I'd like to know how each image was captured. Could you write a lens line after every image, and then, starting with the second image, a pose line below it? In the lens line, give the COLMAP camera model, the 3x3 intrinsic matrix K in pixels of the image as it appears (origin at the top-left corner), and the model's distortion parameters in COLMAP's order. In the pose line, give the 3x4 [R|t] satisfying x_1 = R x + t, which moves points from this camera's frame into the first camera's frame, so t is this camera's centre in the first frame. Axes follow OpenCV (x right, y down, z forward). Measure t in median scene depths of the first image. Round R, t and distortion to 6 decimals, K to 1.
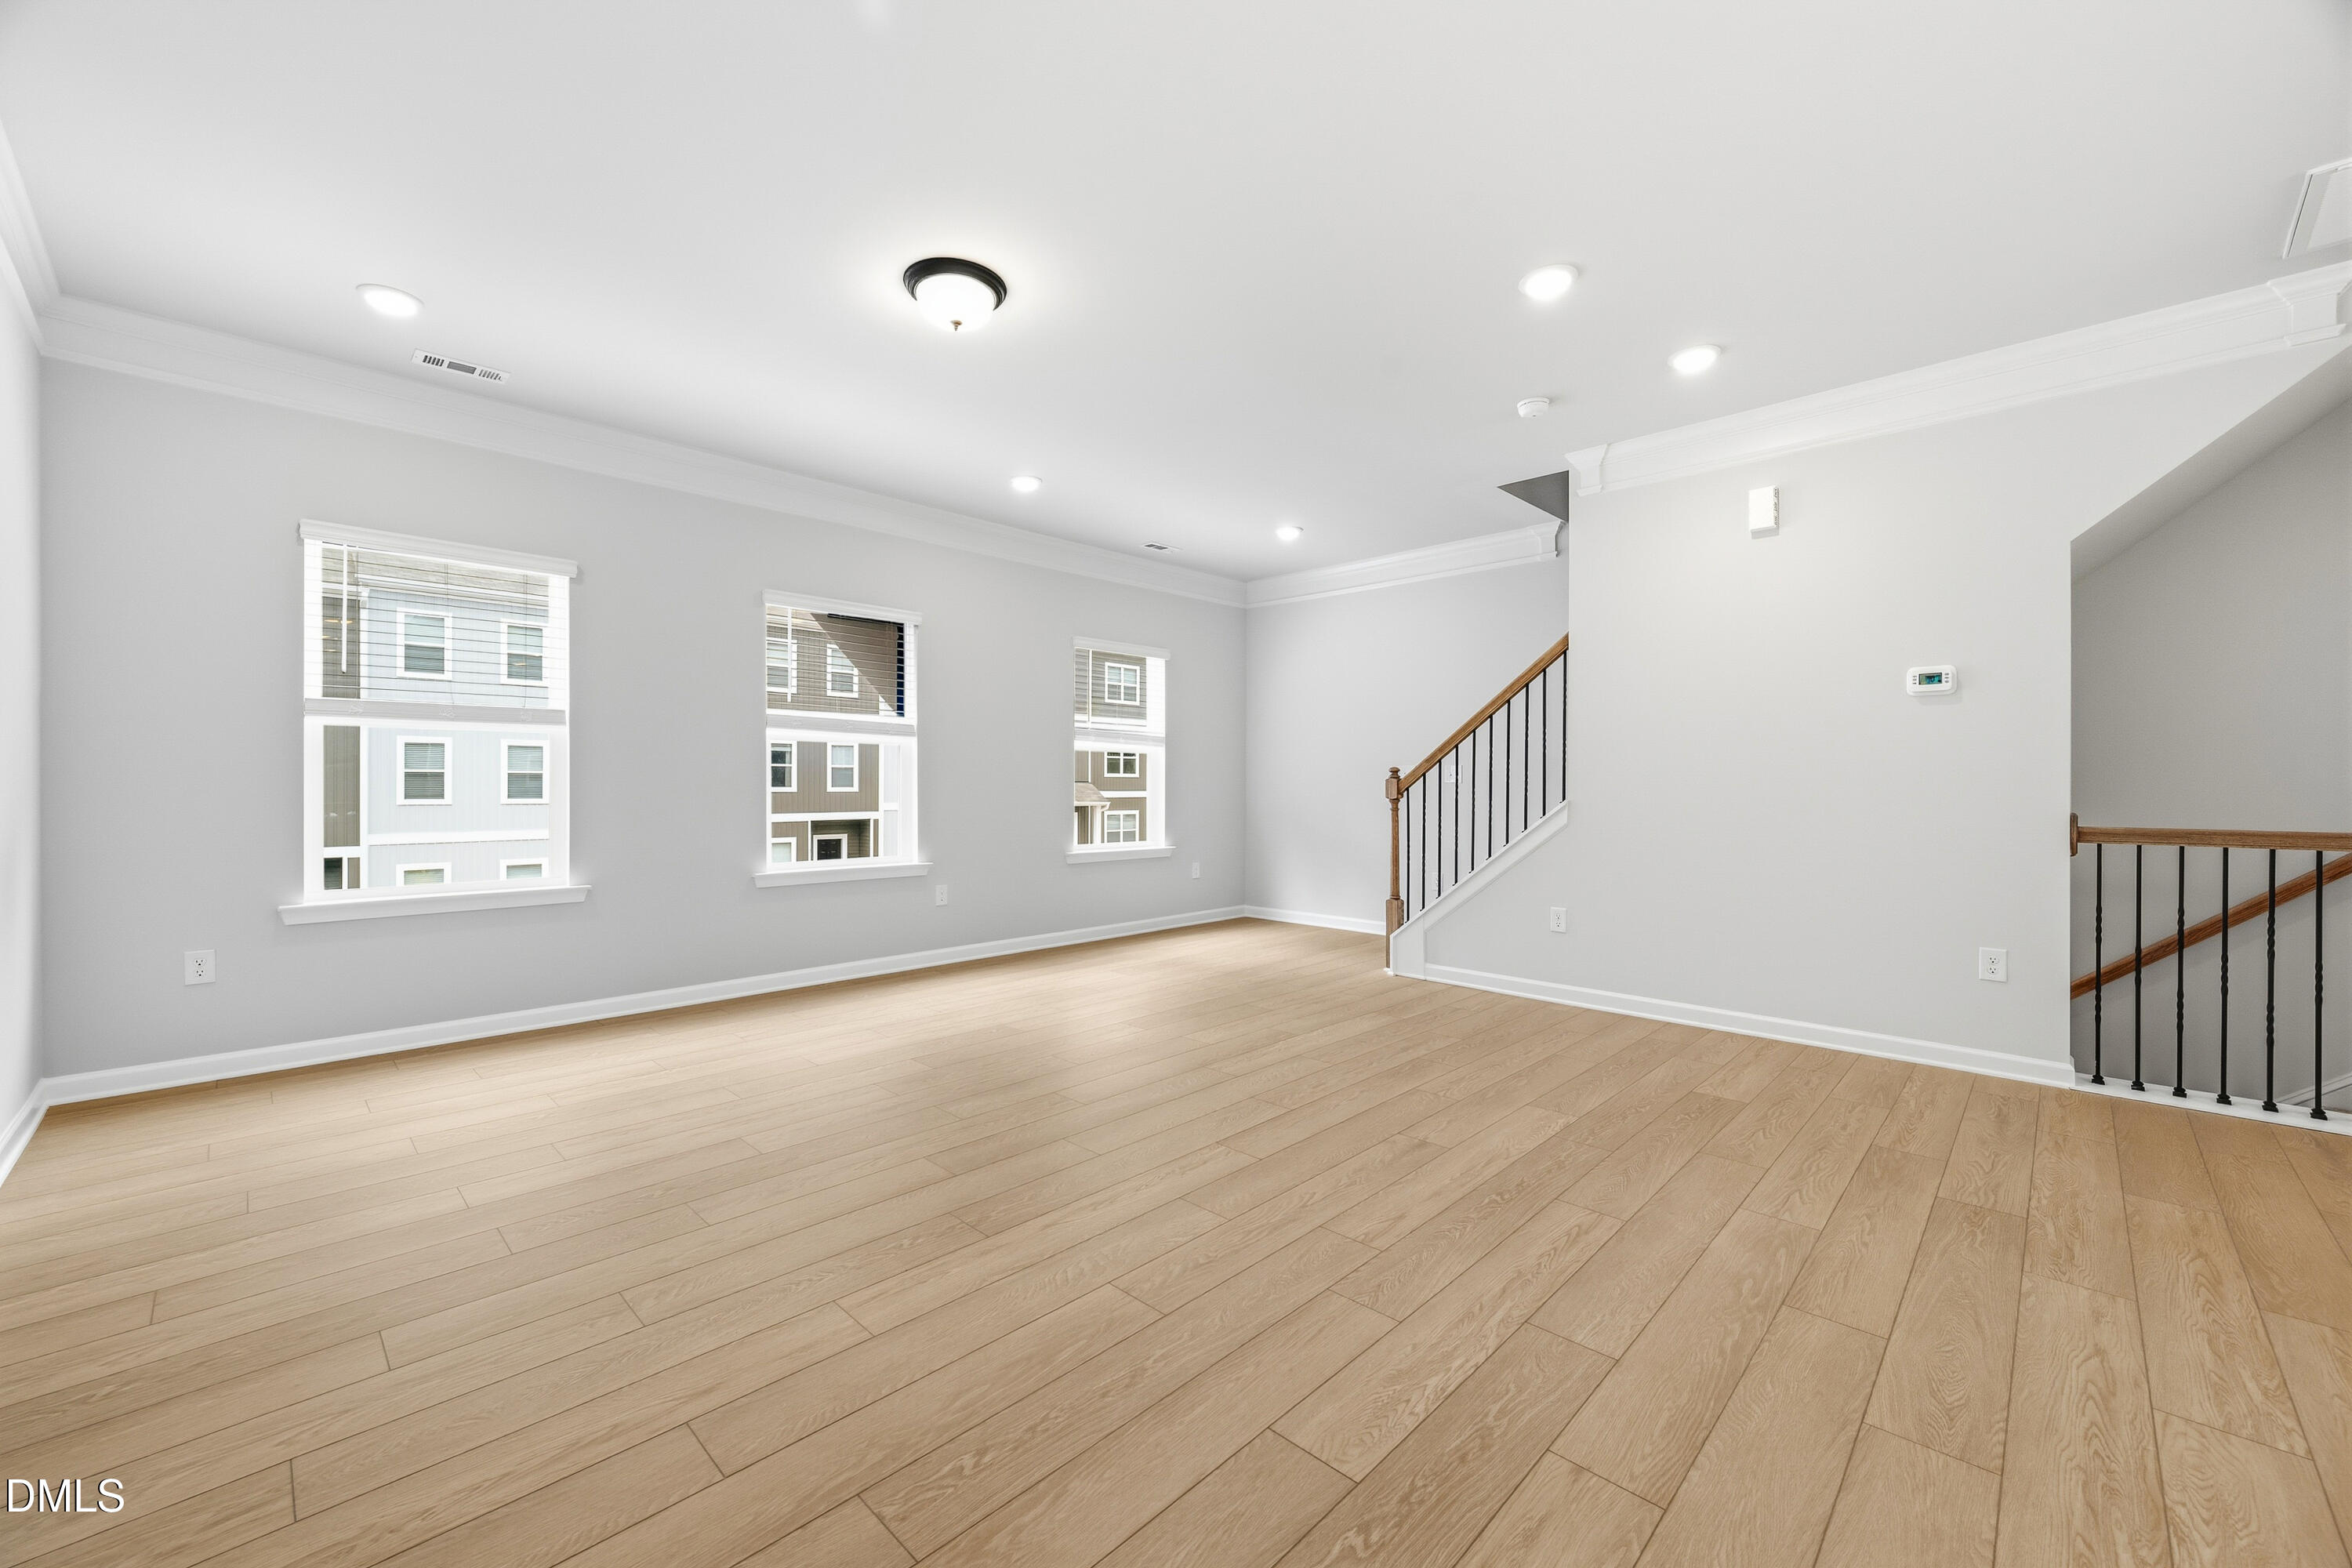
lens RADIAL K [[922.8, 0, 1172.7], [0, 922.8, 776.1], [0, 0, 1]] dist [0.006885, -0.000239]
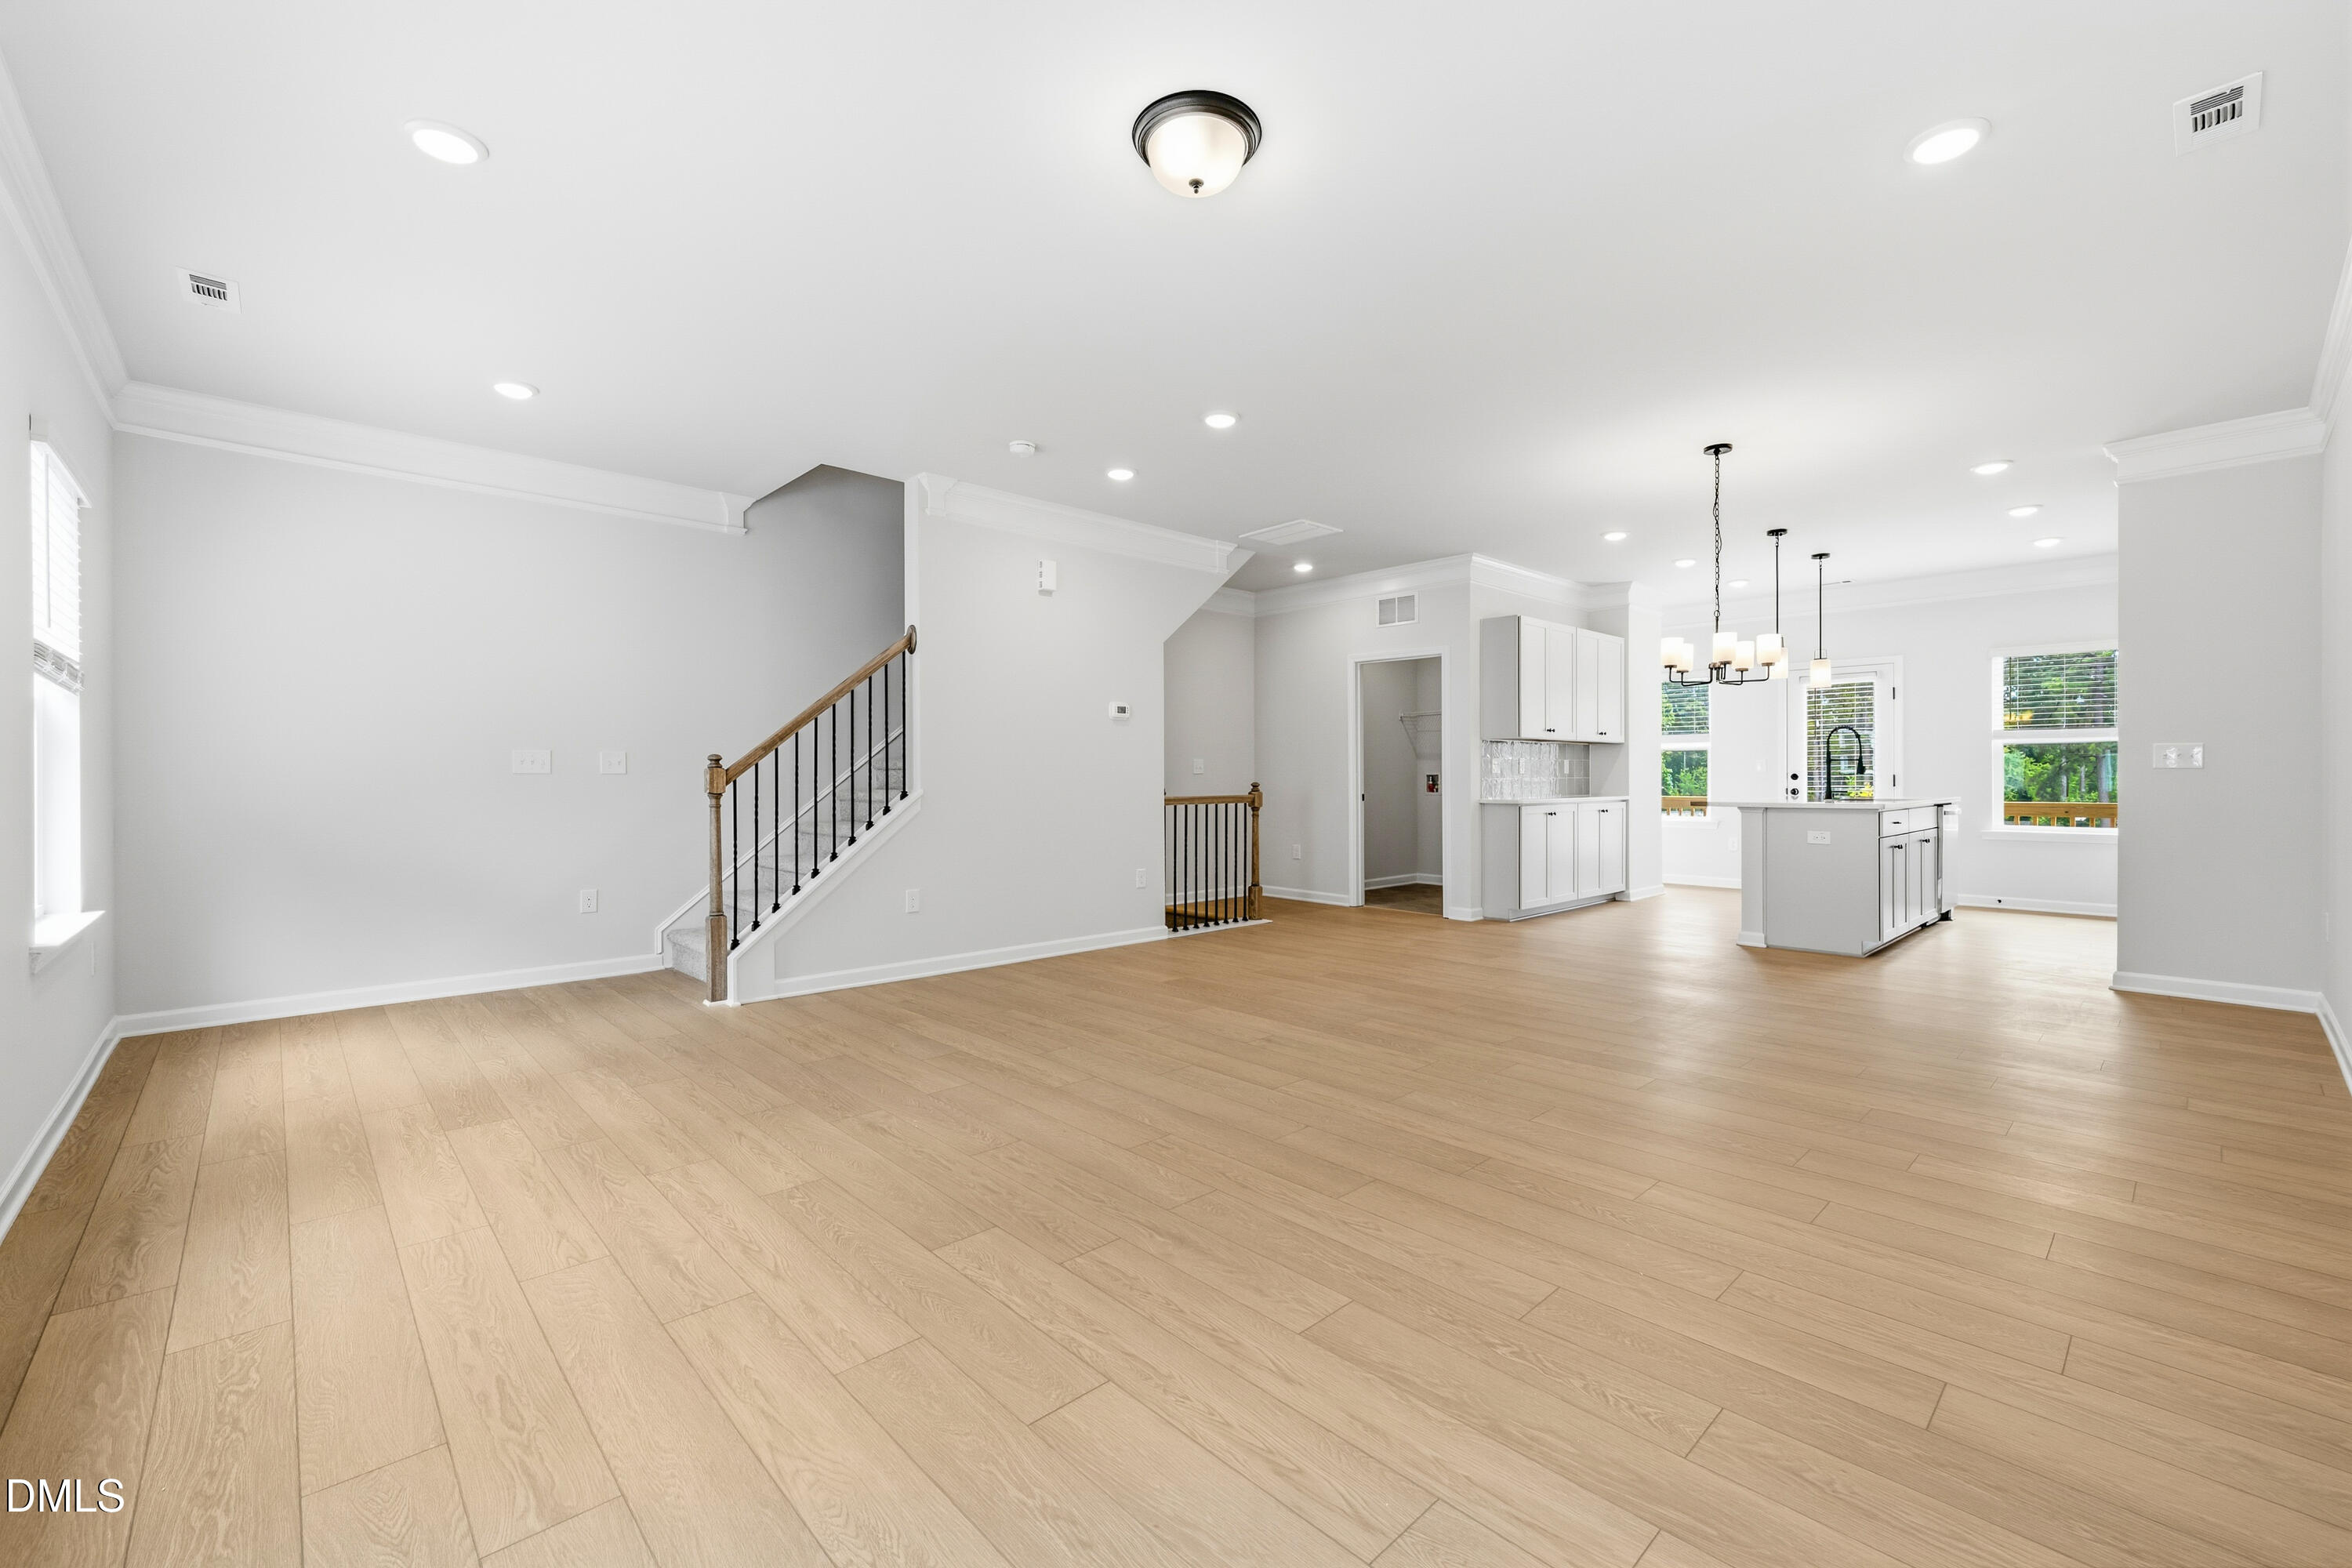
lens RADIAL K [[969.6, 0, 1177.3], [0, 969.6, 776.5], [0, 0, 1]] dist [0.001351, 0.000241]
pose [[0.040431, -0.002489, 0.999179, -0.912193], [-0.005341, 0.999982, 0.002707, 0.009015], [-0.999168, -0.005446, 0.040417, 0.854537]]
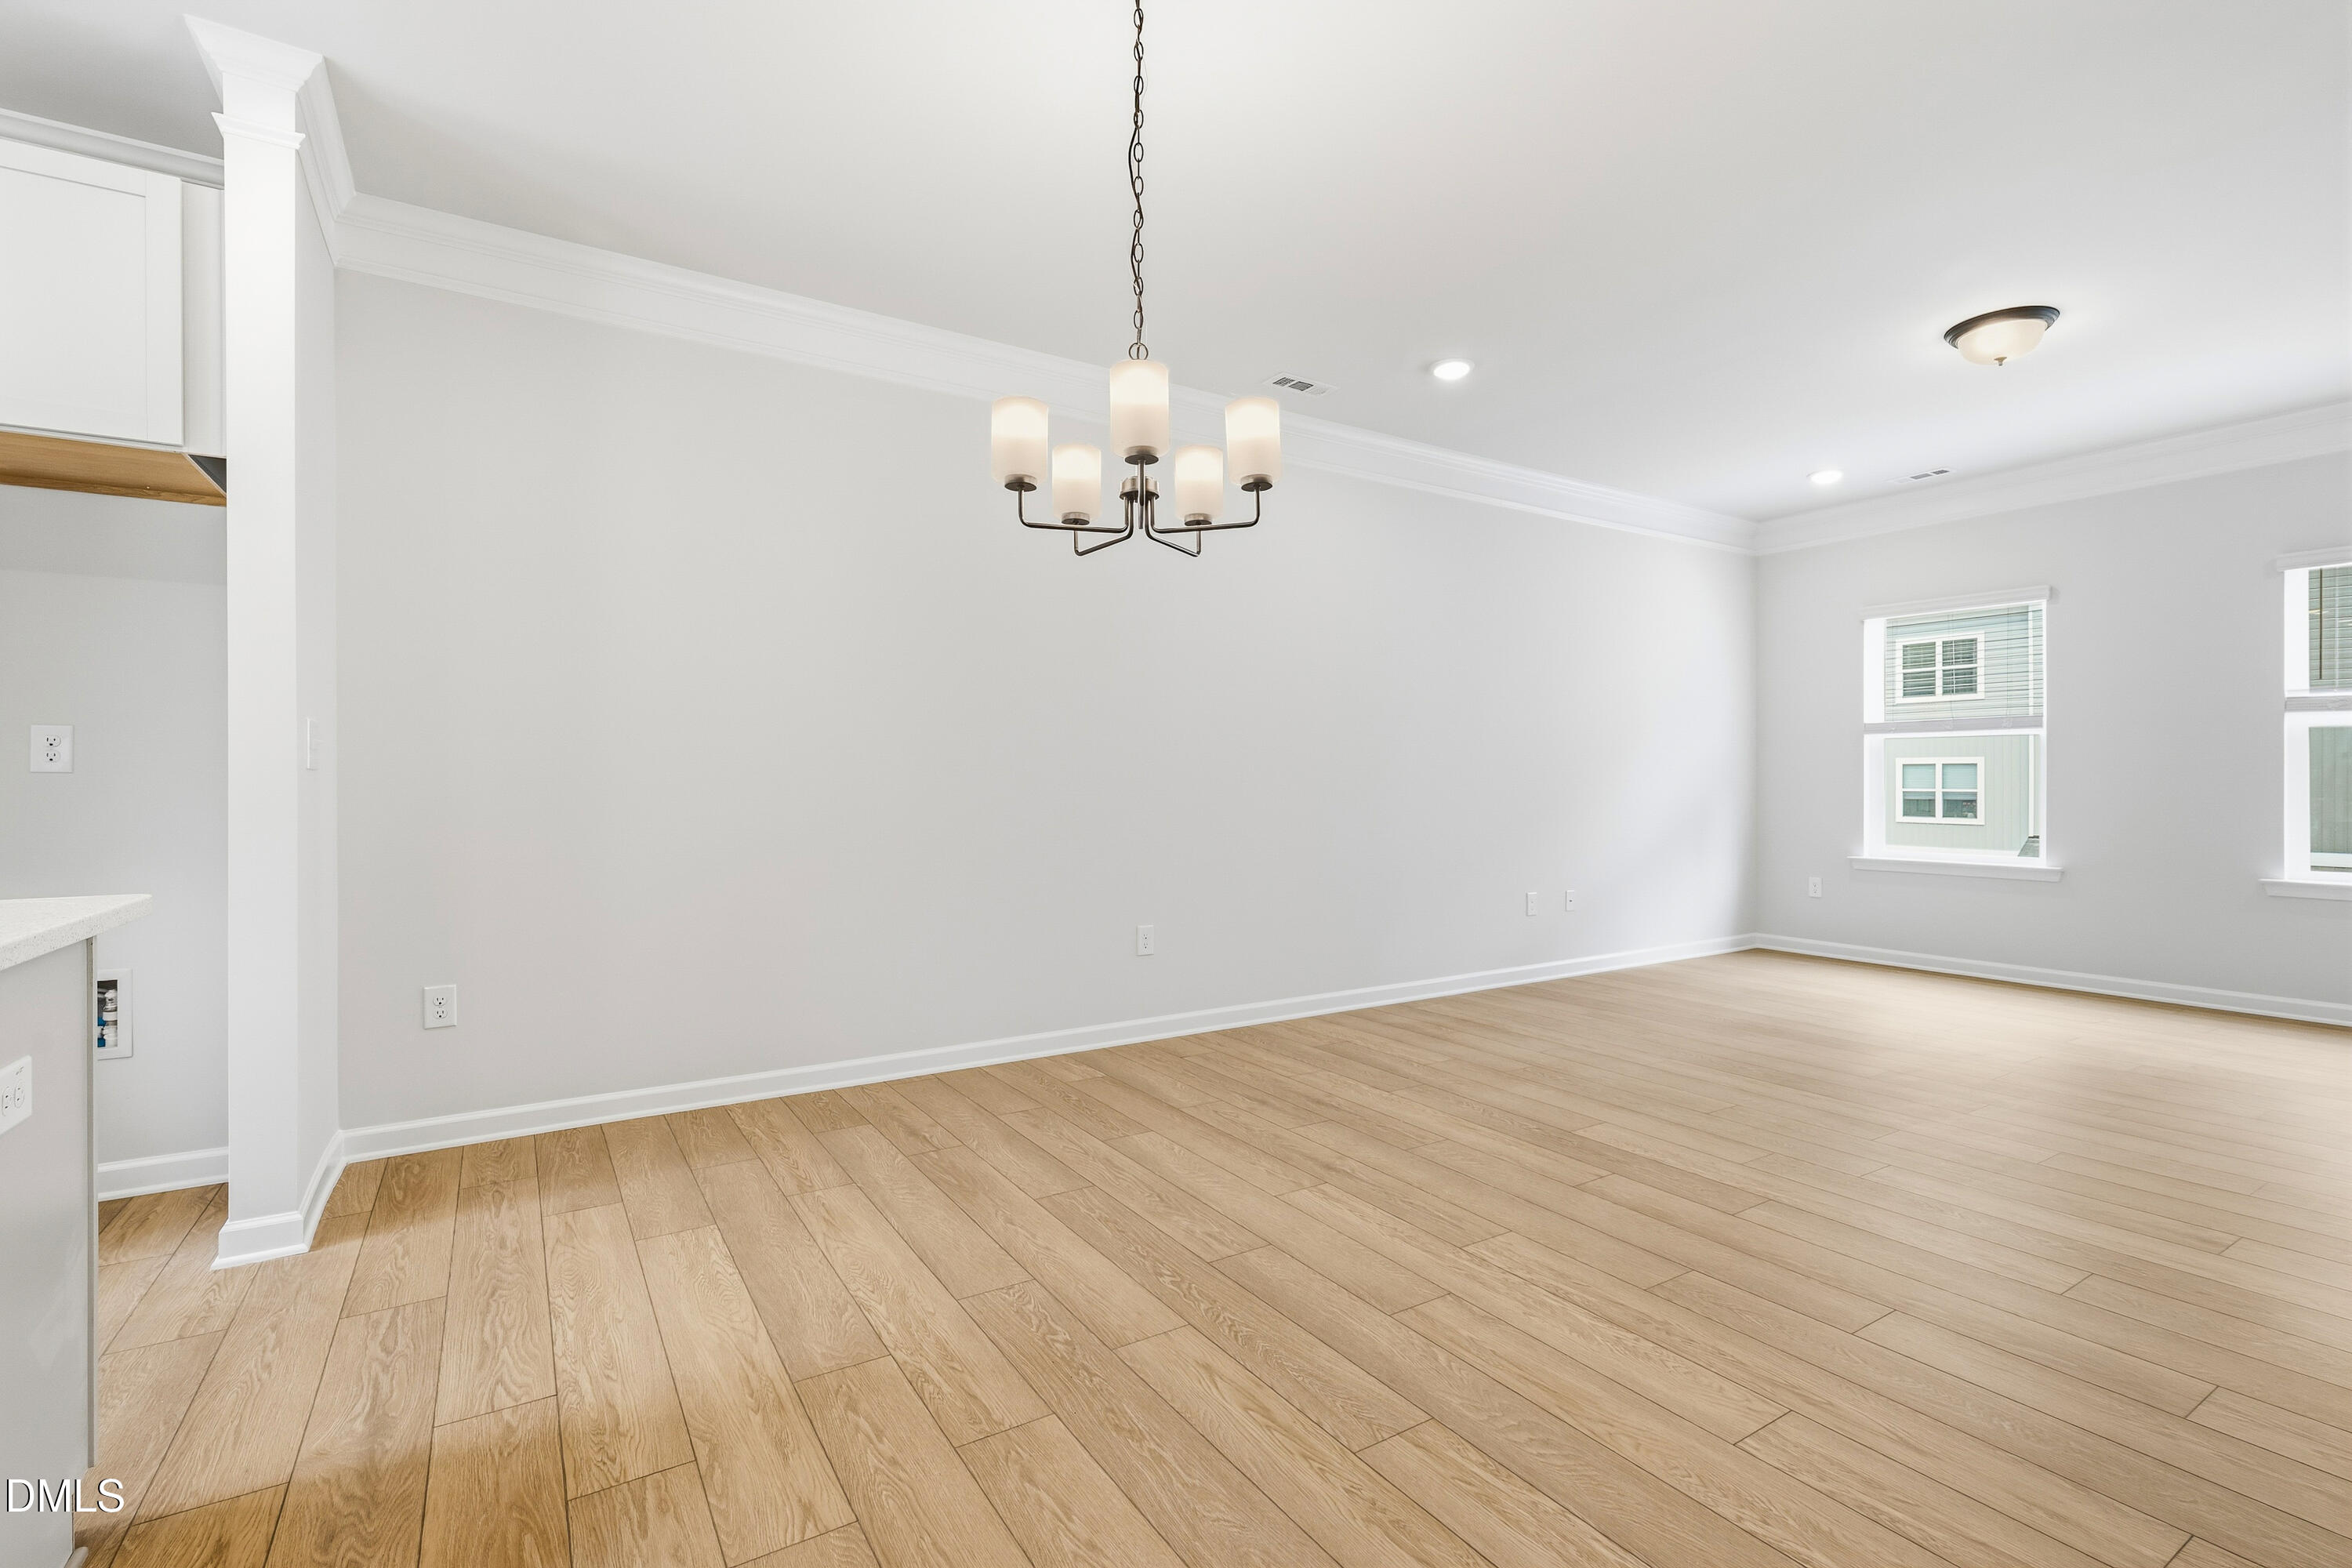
lens RADIAL K [[1075.5, 0, 1177.5], [0, 1075.5, 775.0], [0, 0, 1]] dist [0.001624, 0.000046]
pose [[-0.227502, -0.006190, -0.973758, 1.105434], [0.000693, 0.999979, -0.006519, 0.014045], [0.973777, -0.002157, -0.227493, 0.307860]]
